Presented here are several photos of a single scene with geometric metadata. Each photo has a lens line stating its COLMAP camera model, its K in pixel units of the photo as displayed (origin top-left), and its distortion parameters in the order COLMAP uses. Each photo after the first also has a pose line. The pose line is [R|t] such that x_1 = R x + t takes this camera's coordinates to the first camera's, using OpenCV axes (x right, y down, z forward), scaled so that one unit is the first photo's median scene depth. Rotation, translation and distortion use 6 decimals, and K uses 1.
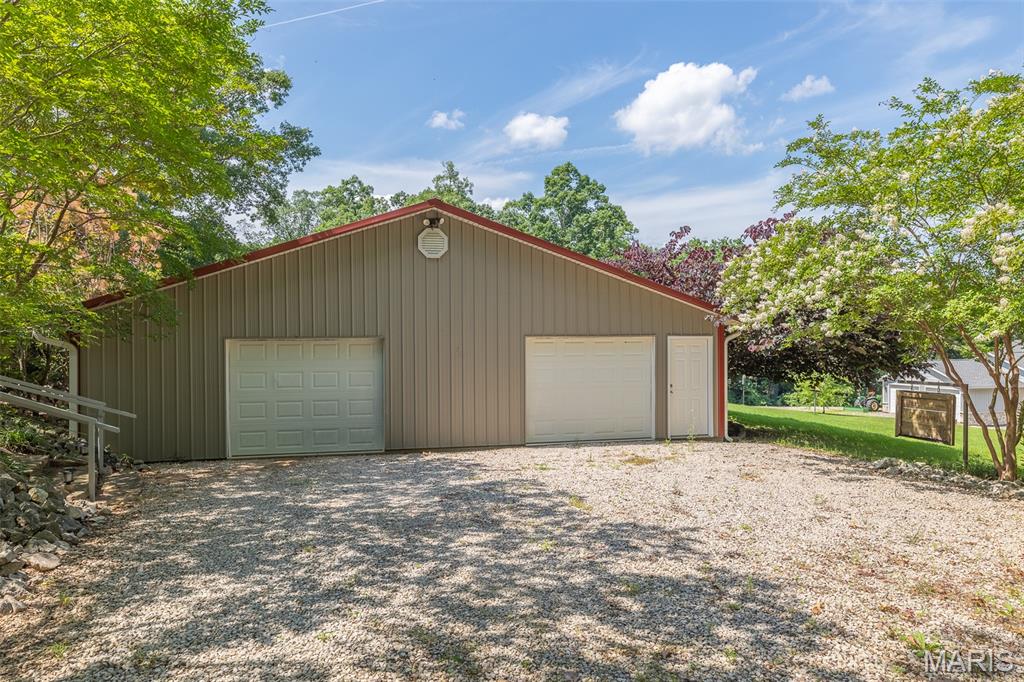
lens RADIAL K [[652.1, 0, 512.0], [0, 652.1, 341.0], [0, 0, 1]] dist [0.004213, -0.000055]
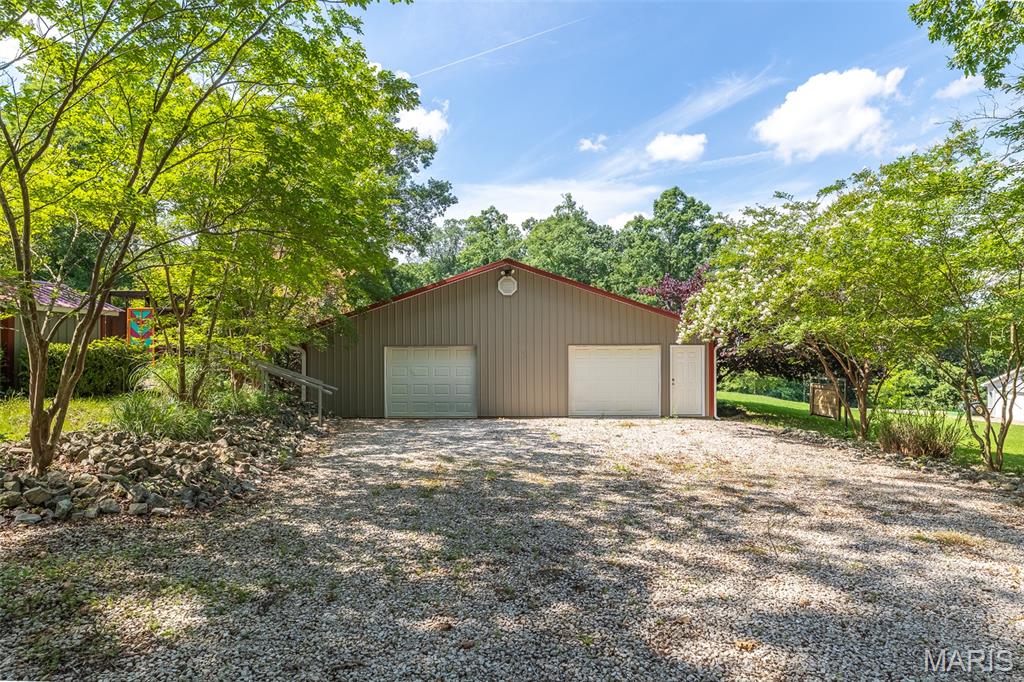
lens RADIAL K [[621.1, 0, 511.9], [0, 621.1, 340.7], [0, 0, 1]] dist [0.047884, 0.000395]
pose [[0.974824, 0.001019, -0.222972, 0.085514], [-0.002470, 0.999978, -0.006228, -0.003177], [0.222960, 0.006622, 0.974805, -0.174962]]
